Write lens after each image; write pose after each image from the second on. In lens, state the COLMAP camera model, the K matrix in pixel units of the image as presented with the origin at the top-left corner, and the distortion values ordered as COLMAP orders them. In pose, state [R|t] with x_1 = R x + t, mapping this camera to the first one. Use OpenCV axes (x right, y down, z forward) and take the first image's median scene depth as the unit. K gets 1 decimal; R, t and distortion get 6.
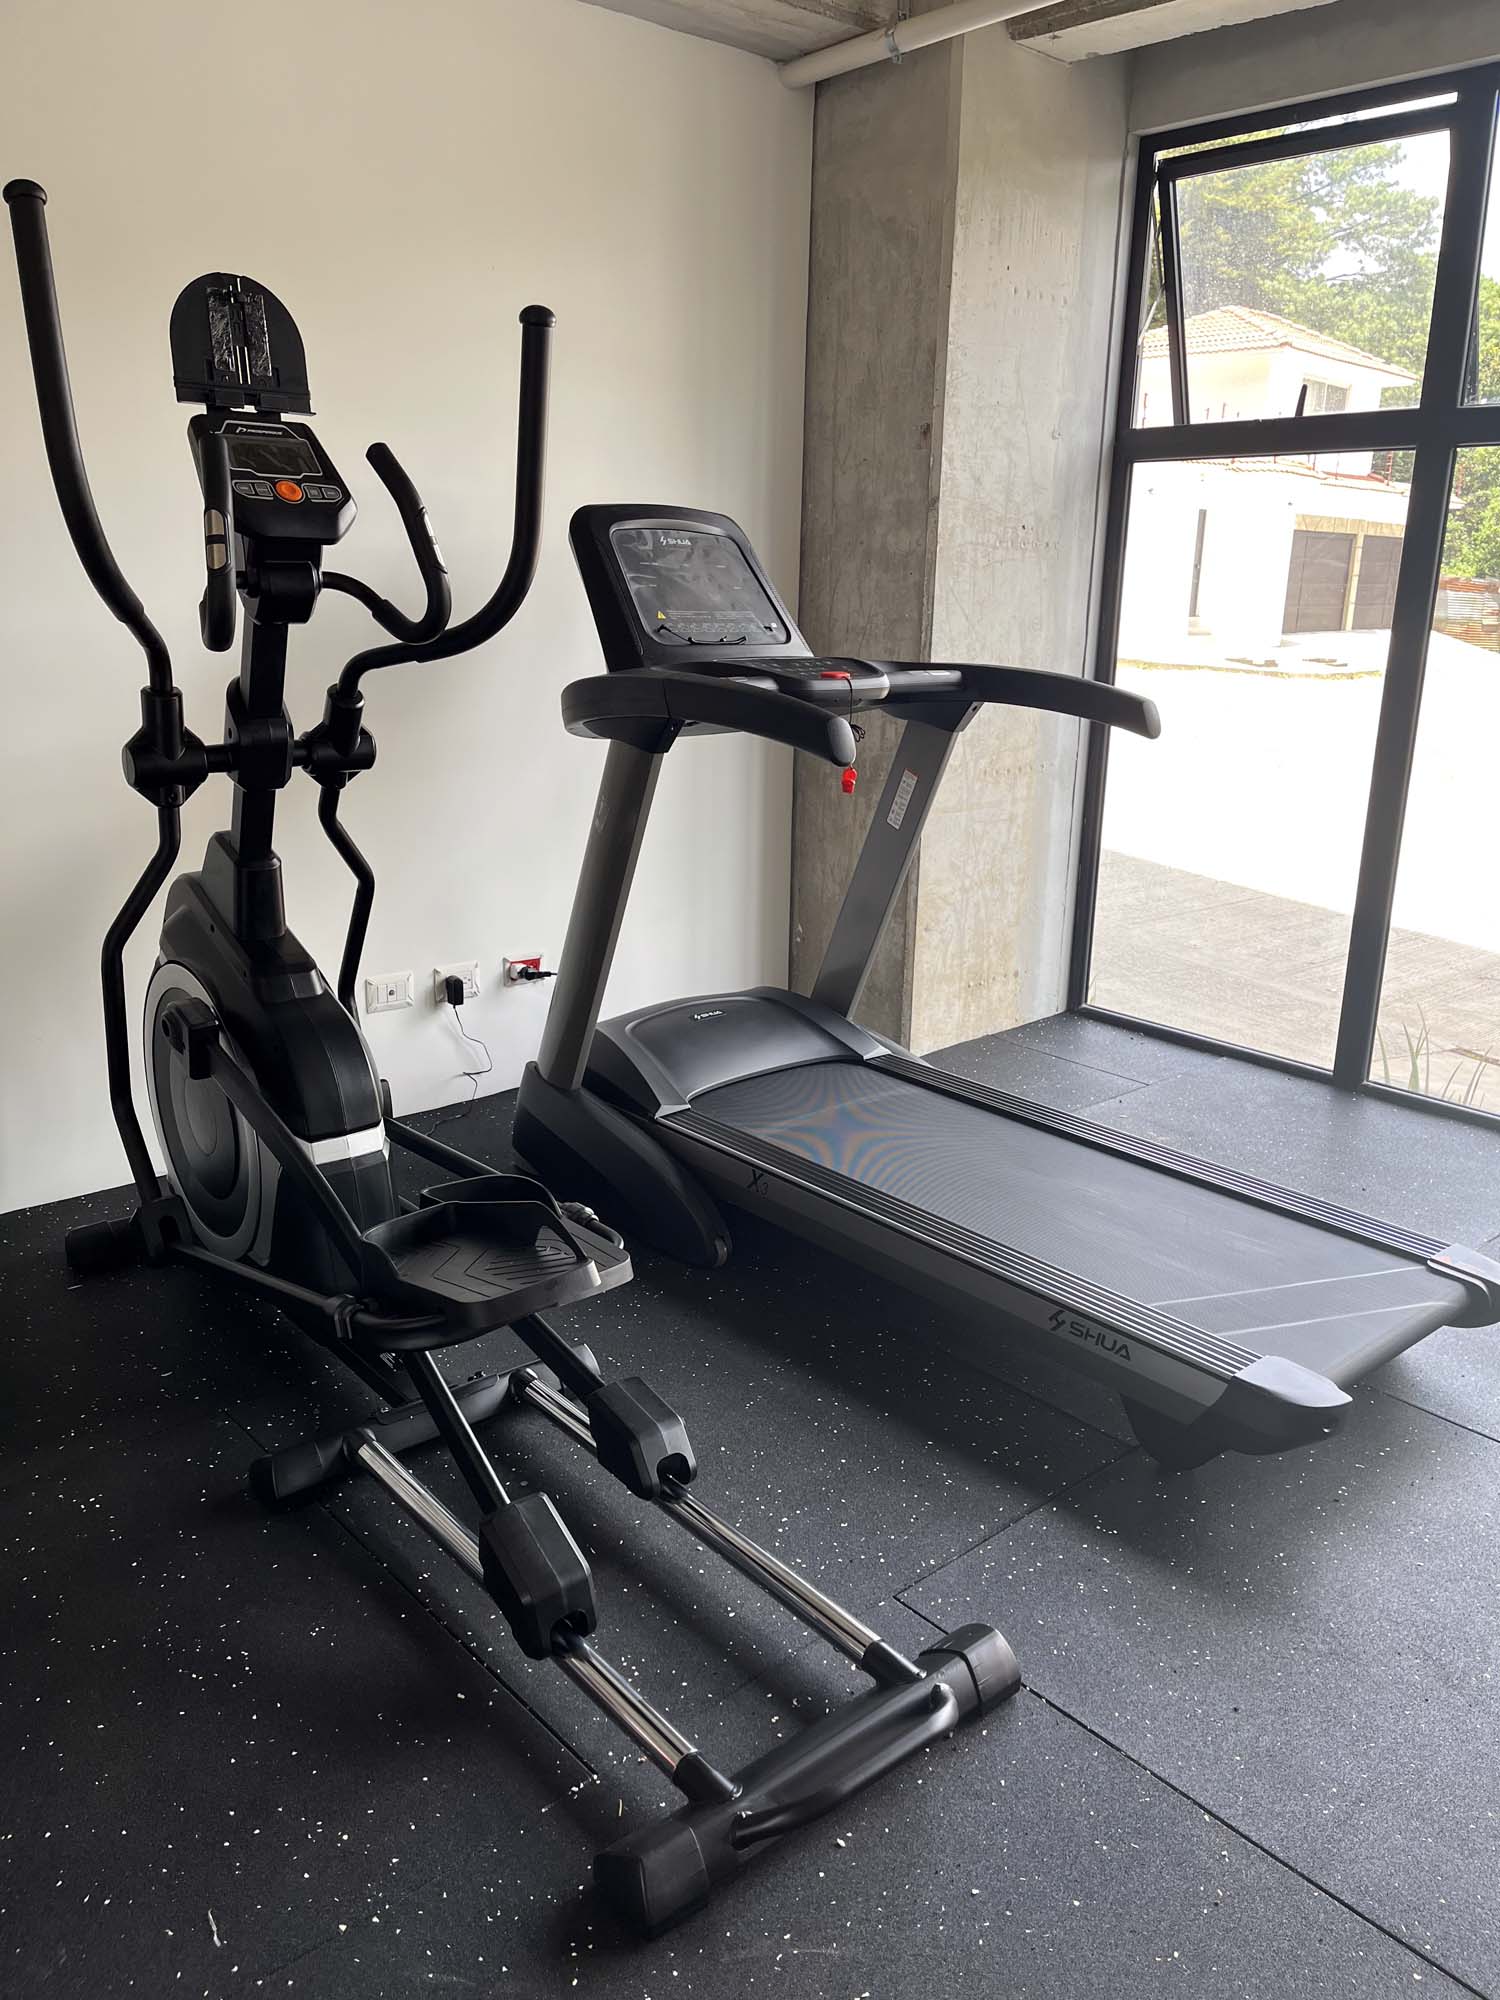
lens RADIAL K [[1498.5, 0, 750.0], [0, 1498.5, 1000.0], [0, 0, 1]] dist [0.073598, -0.107752]
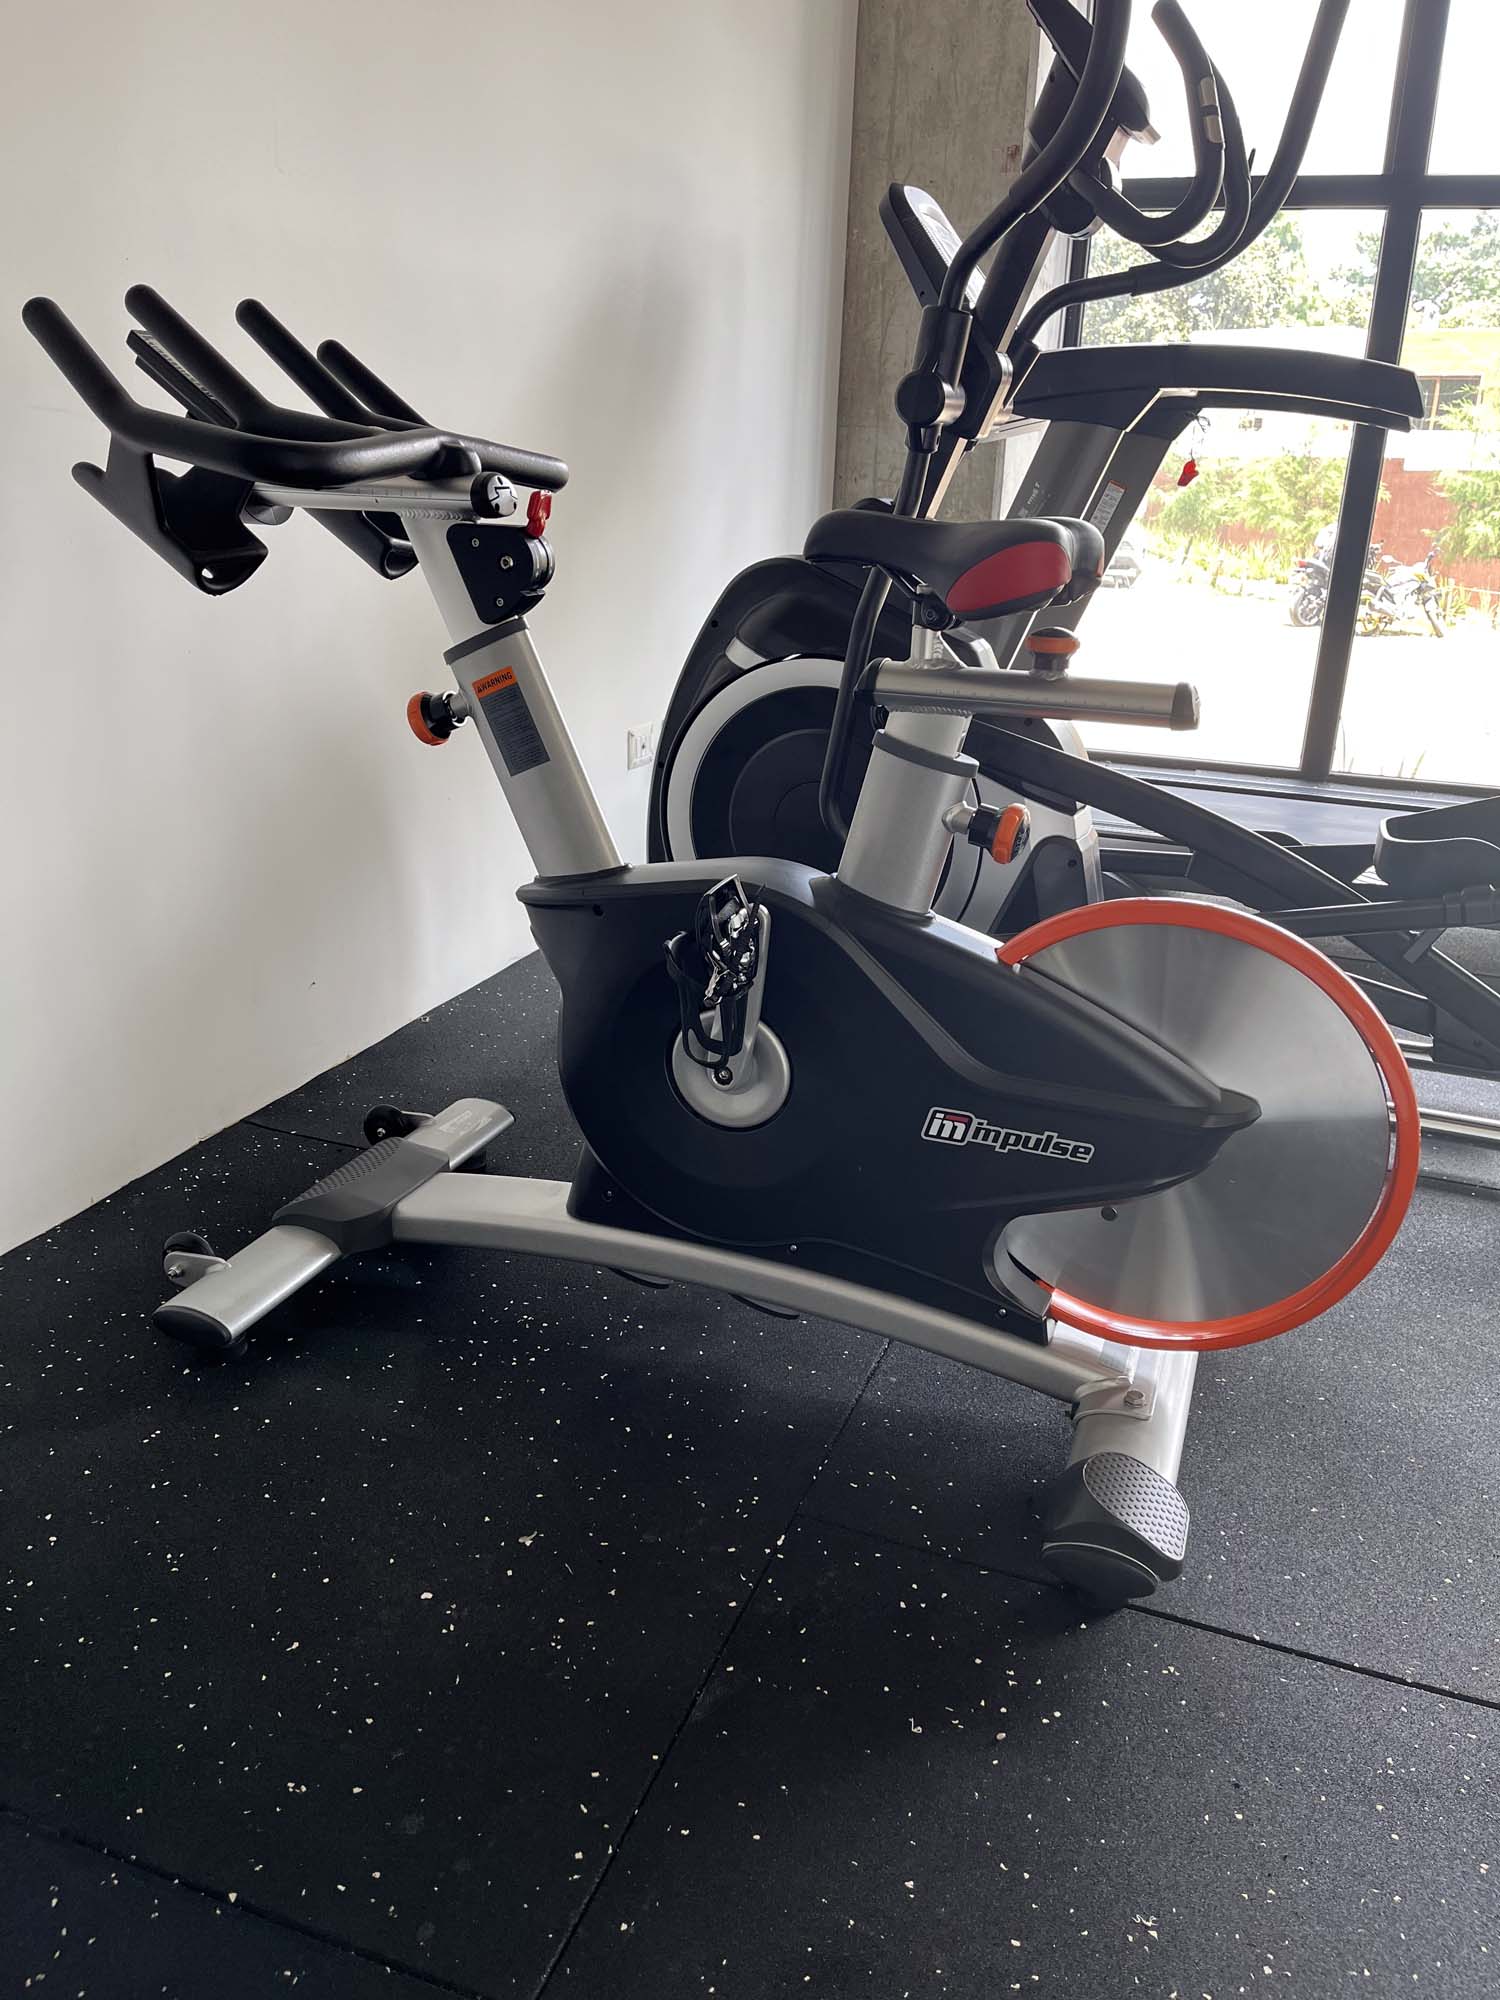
lens RADIAL K [[1498.5, 0, 750.0], [0, 1498.5, 1000.0], [0, 0, 1]] dist [0.073598, -0.107752]
pose [[0.895879, -0.148005, 0.418922, -0.522036], [0.104231, 0.986583, 0.125657, 0.032821], [-0.431900, -0.068909, 0.899285, 0.121365]]
